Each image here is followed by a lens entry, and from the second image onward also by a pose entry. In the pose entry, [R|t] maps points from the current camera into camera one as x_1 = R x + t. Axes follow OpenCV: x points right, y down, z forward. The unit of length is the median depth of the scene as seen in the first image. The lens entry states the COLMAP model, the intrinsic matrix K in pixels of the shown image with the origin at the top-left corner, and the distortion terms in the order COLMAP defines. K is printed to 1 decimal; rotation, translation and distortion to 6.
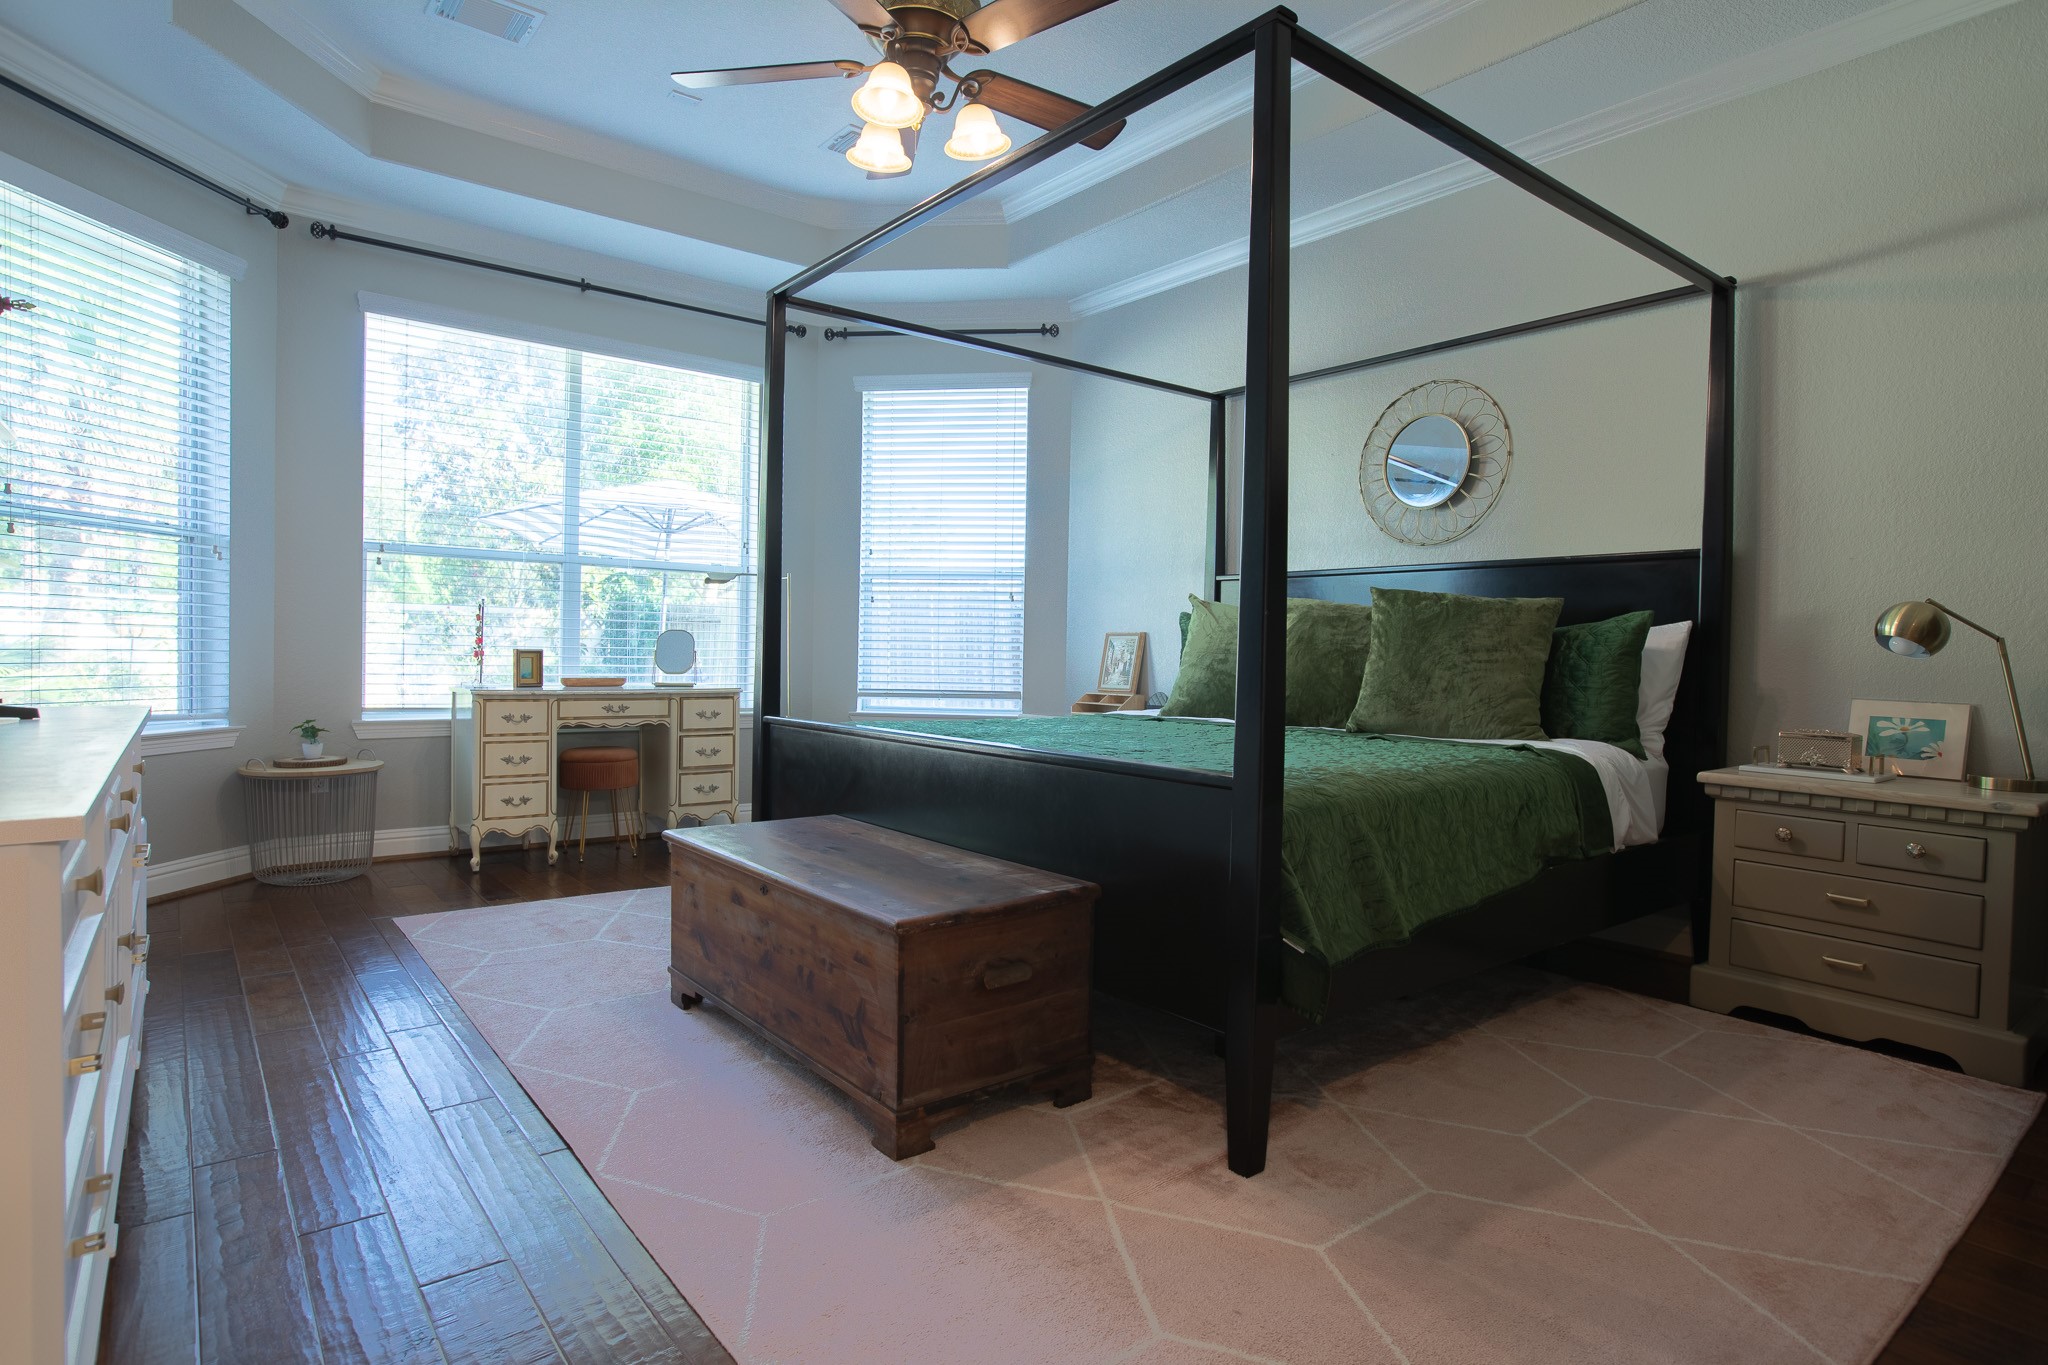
lens RADIAL K [[1097.5, 0, 1017.4], [0, 1097.5, 679.6], [0, 0, 1]] dist [-0.047062, 0.034618]
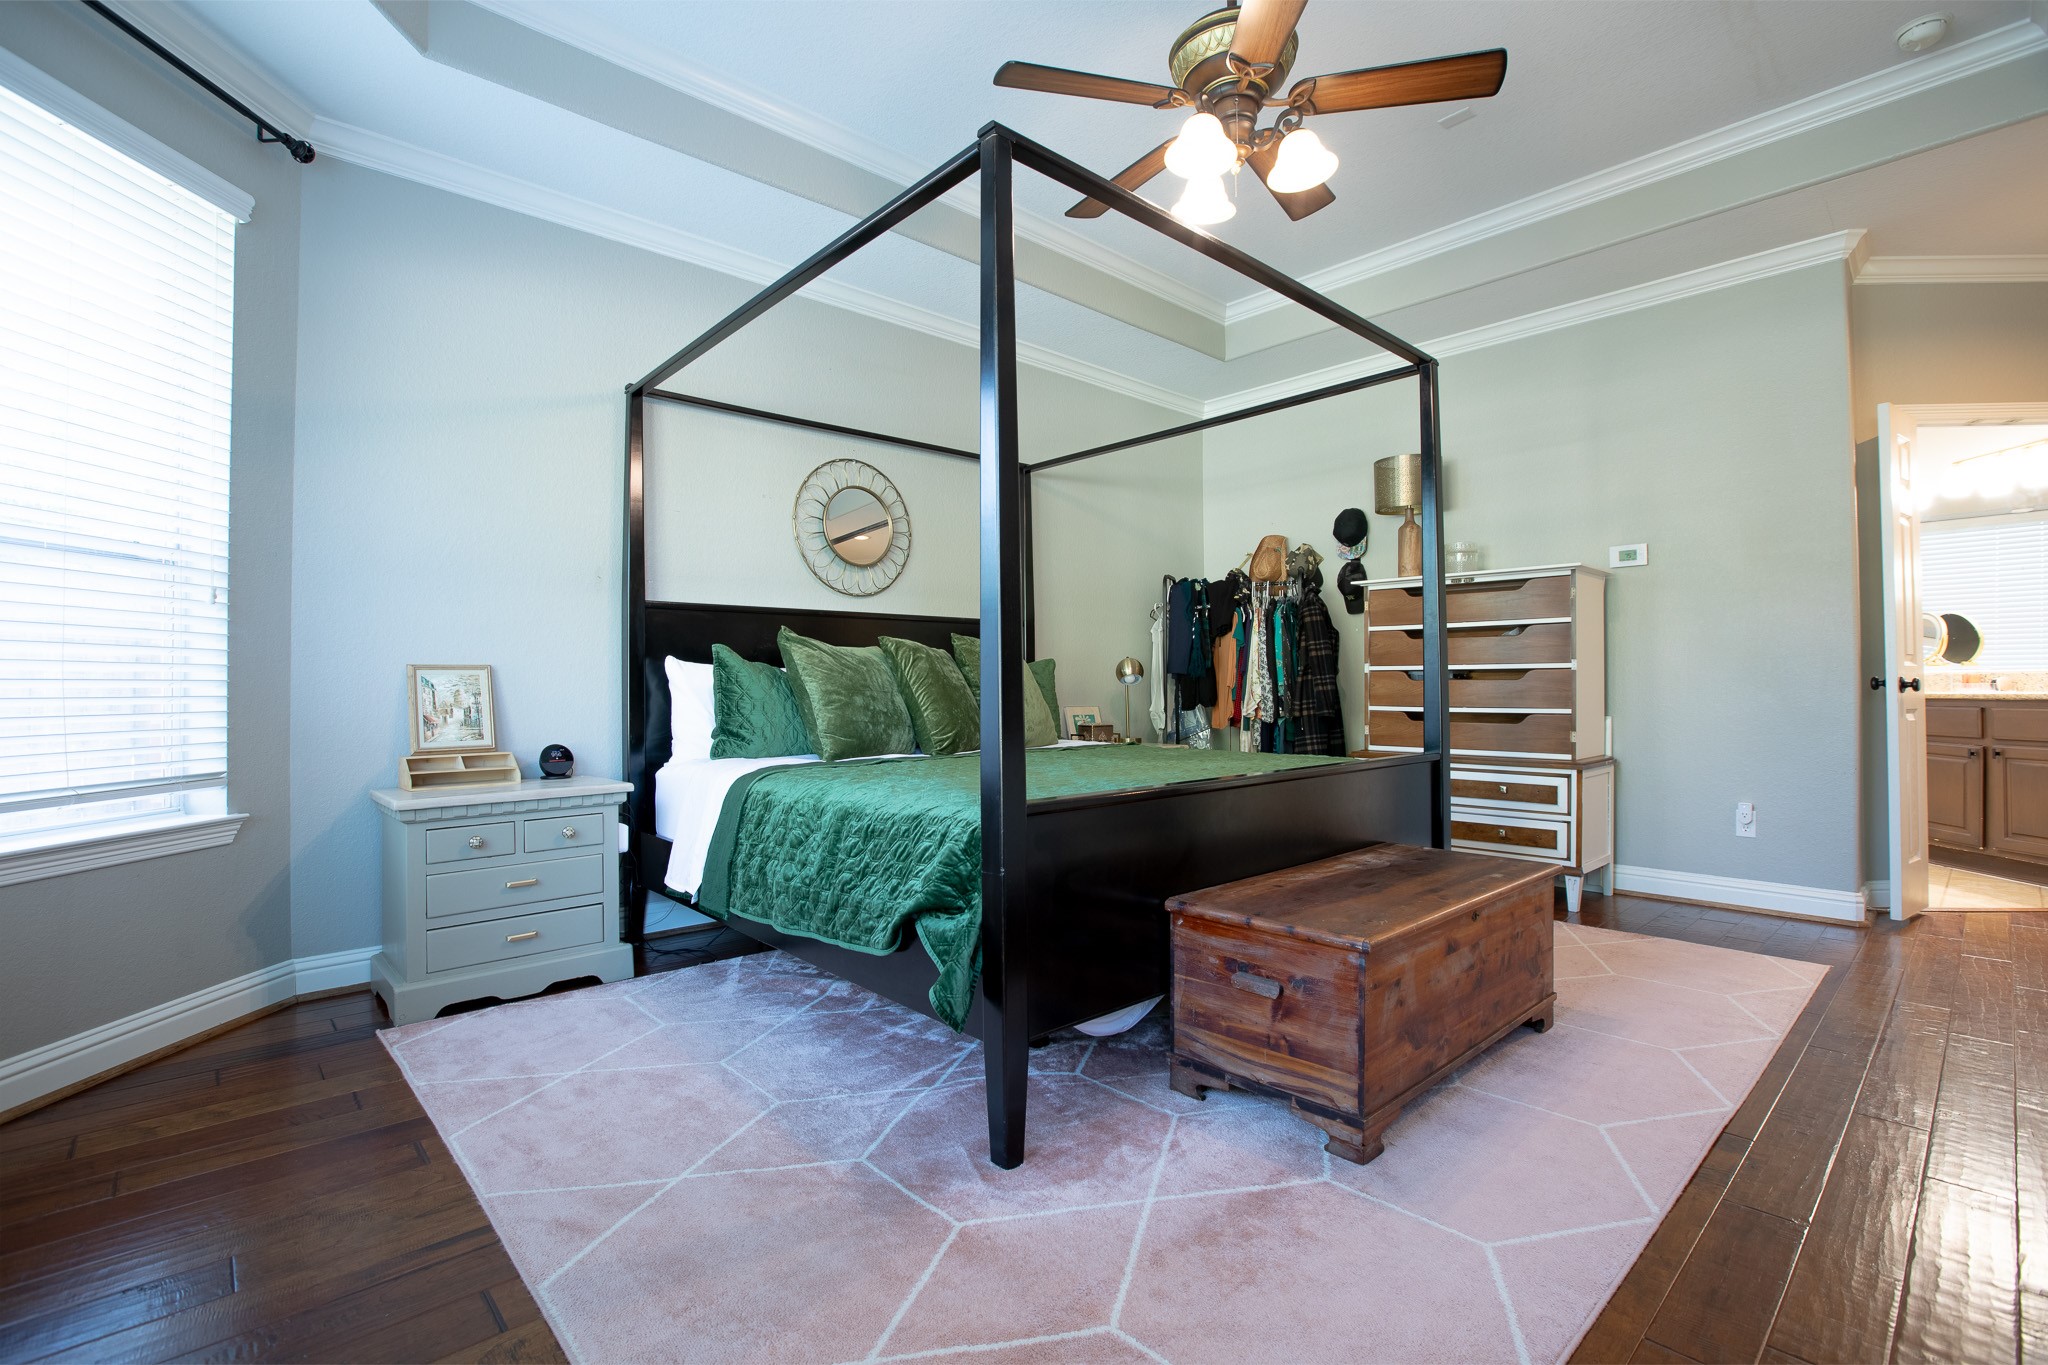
lens RADIAL K [[975.2, 0, 1029.6], [0, 975.2, 660.6], [0, 0, 1]] dist [0.001706, 0.000401]
pose [[-0.050496, 0.010585, 0.998668, -0.500093], [0.036733, 0.999287, -0.008734, -0.025148], [-0.998049, 0.036243, -0.050849, 0.625433]]
